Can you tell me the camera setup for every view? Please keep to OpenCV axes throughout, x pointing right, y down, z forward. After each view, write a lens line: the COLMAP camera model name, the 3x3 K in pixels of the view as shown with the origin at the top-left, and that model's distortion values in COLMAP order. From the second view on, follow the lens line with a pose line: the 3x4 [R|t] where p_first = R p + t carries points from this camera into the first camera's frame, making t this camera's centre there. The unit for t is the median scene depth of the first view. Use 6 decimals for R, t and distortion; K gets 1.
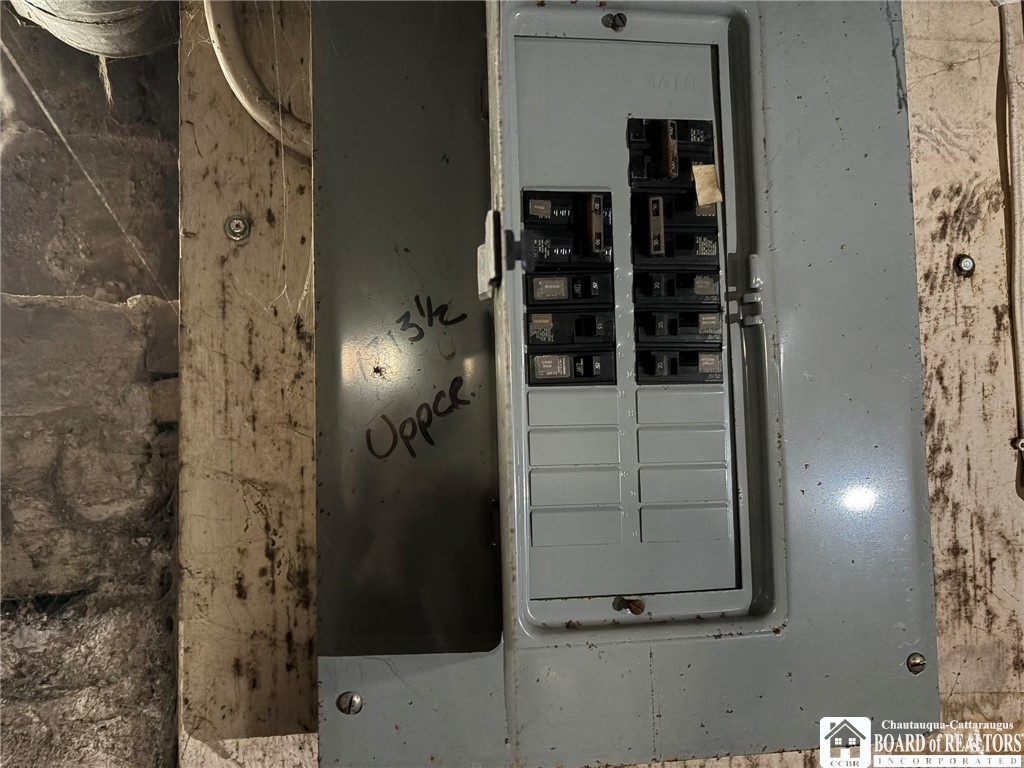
lens RADIAL K [[774.8, 0, 504.5], [0, 774.8, 382.0], [0, 0, 1]] dist [0.044726, -0.054965]
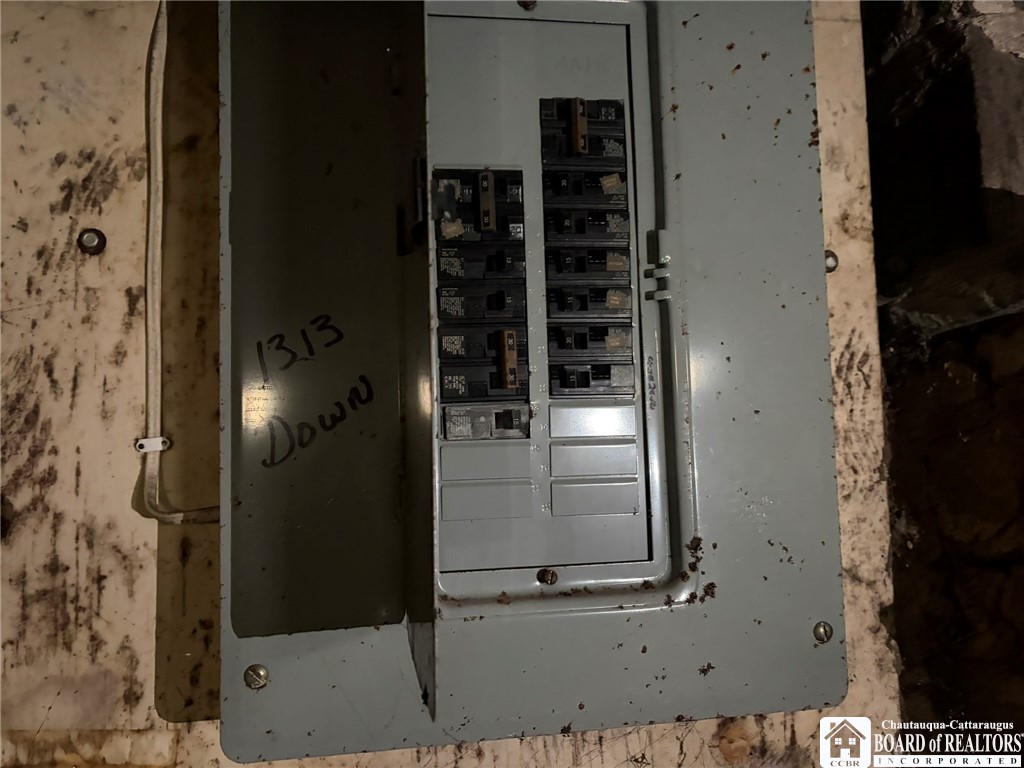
lens RADIAL K [[774.8, 0, 514.6], [0, 774.8, 387.5], [0, 0, 1]] dist [0.044726, -0.054965]
pose [[0.999998, -0.001786, -0.000823, 1.086384], [0.001791, 0.999980, 0.005988, 0.010327], [0.000812, -0.005989, 0.999982, 0.127686]]
